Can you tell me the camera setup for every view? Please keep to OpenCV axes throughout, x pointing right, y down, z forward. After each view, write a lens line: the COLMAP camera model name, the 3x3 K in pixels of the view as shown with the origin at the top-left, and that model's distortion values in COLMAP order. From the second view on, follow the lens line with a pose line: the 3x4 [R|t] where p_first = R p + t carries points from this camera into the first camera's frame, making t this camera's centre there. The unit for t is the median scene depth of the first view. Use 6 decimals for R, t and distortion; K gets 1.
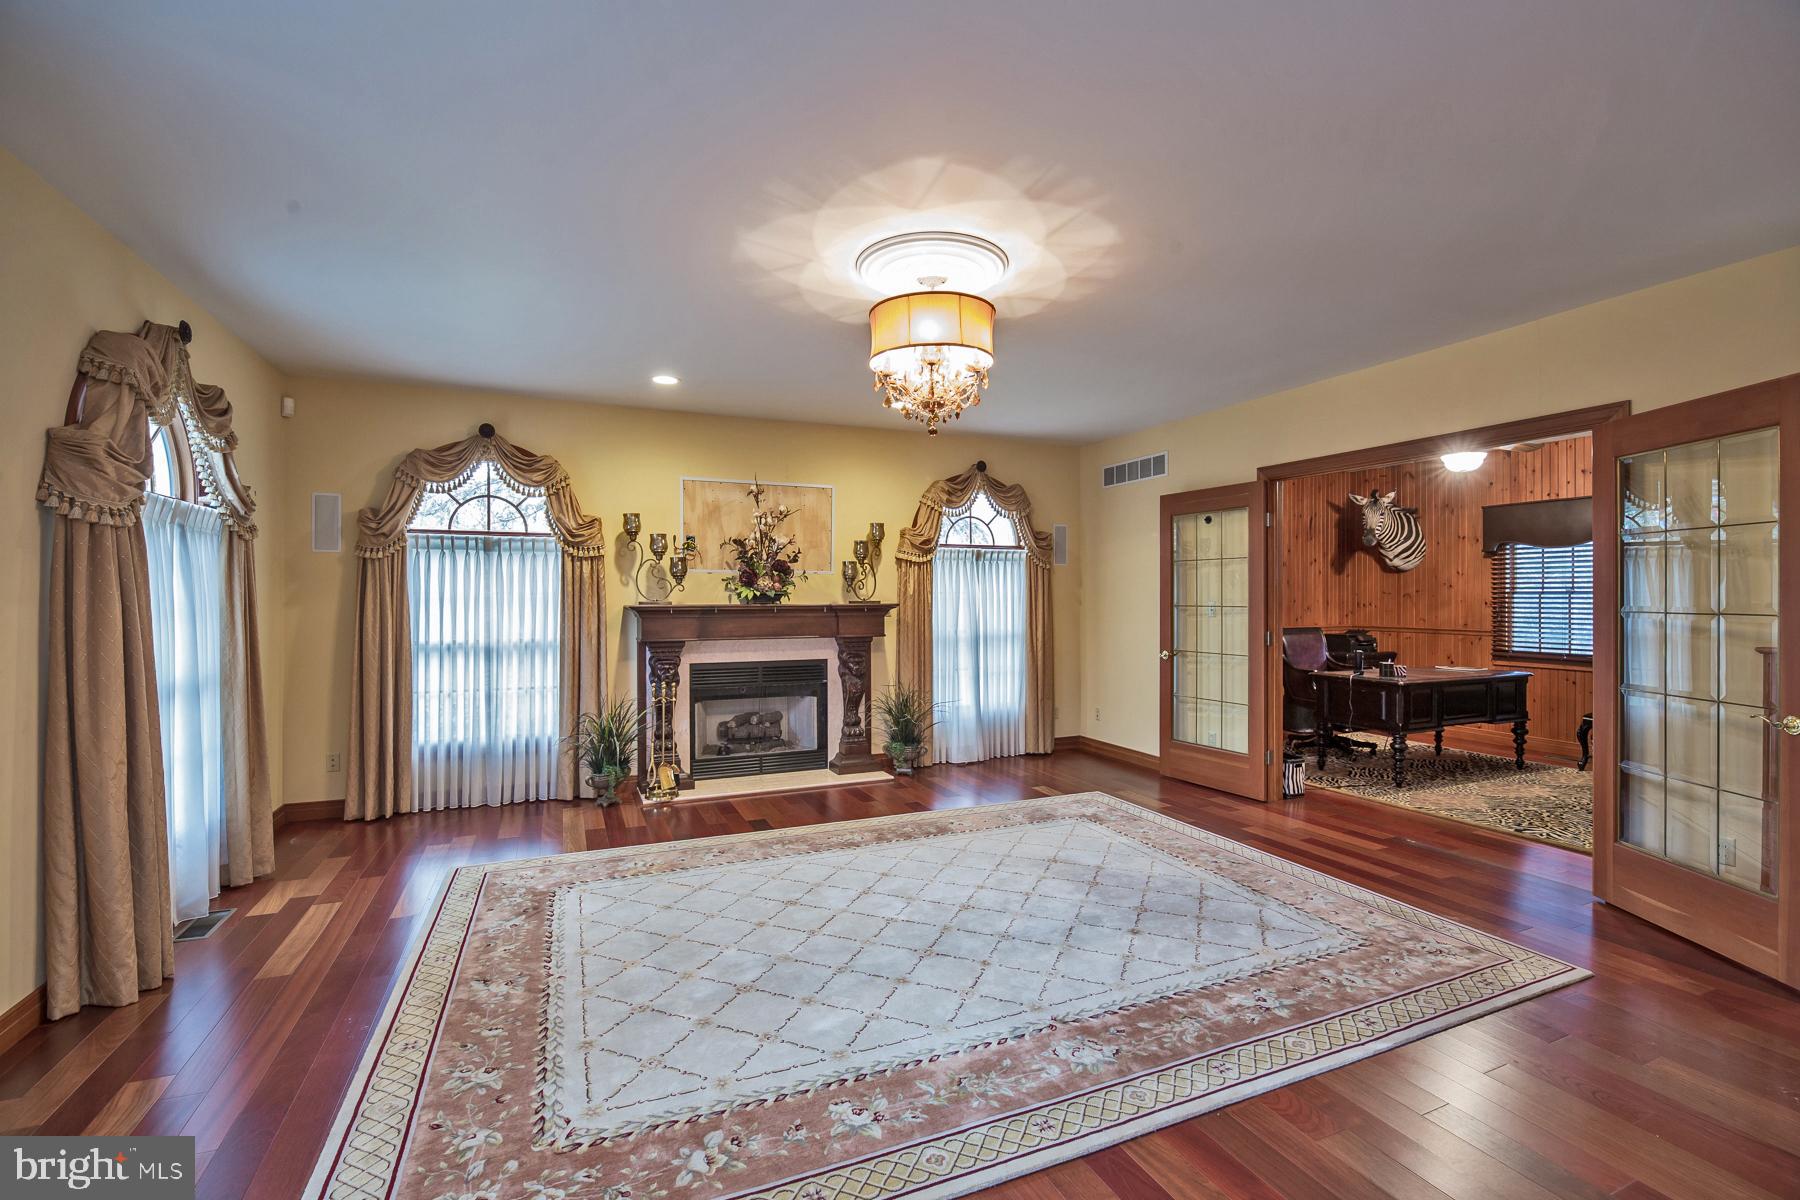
lens RADIAL K [[781.7, 0, 900.0], [0, 781.7, 600.0], [0, 0, 1]] dist [-0.005162, -0.000856]
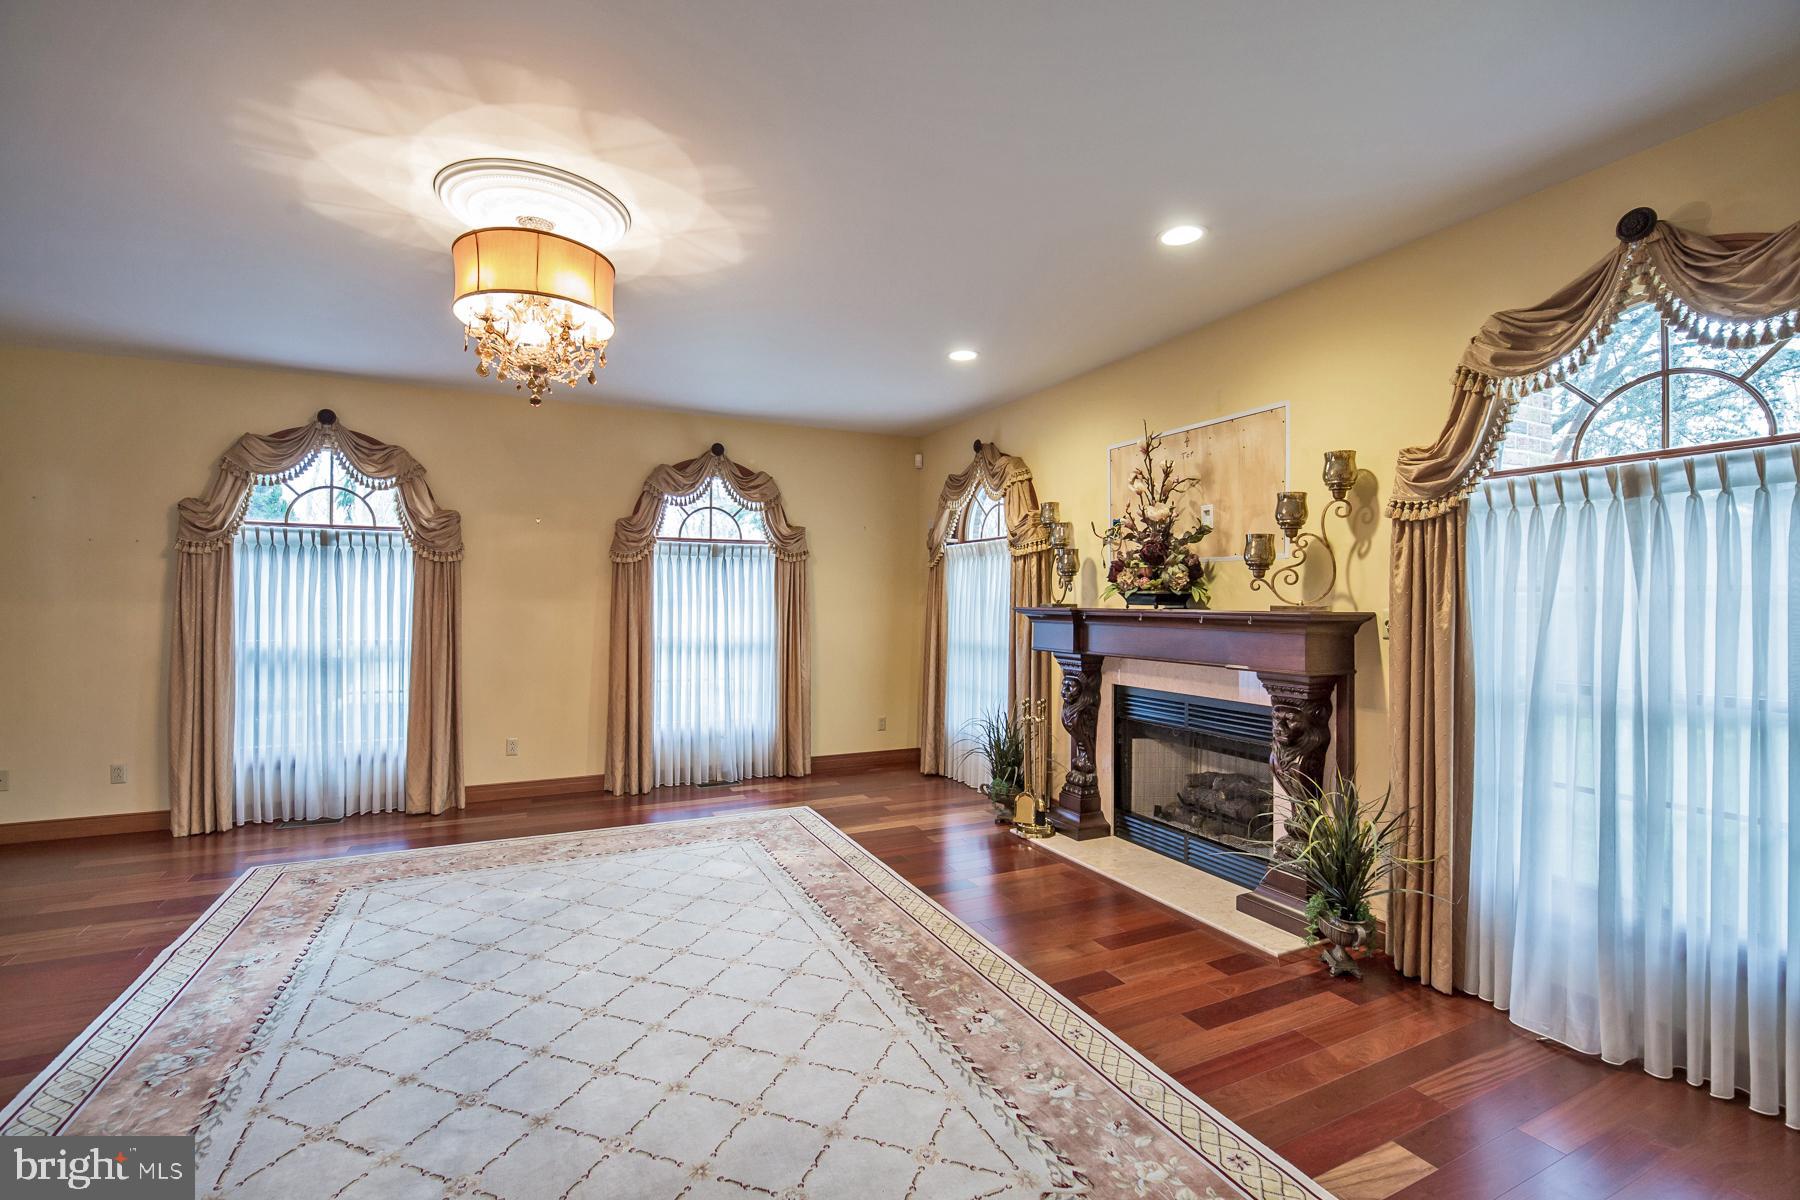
lens RADIAL K [[781.7, 0, 900.0], [0, 781.7, 600.0], [0, 0, 1]] dist [-0.005162, -0.000856]
pose [[0.035344, 0.001064, -0.999375, 0.475116], [-0.004880, 0.999988, 0.000892, -0.001683], [0.999363, 0.004846, 0.035349, 0.718398]]
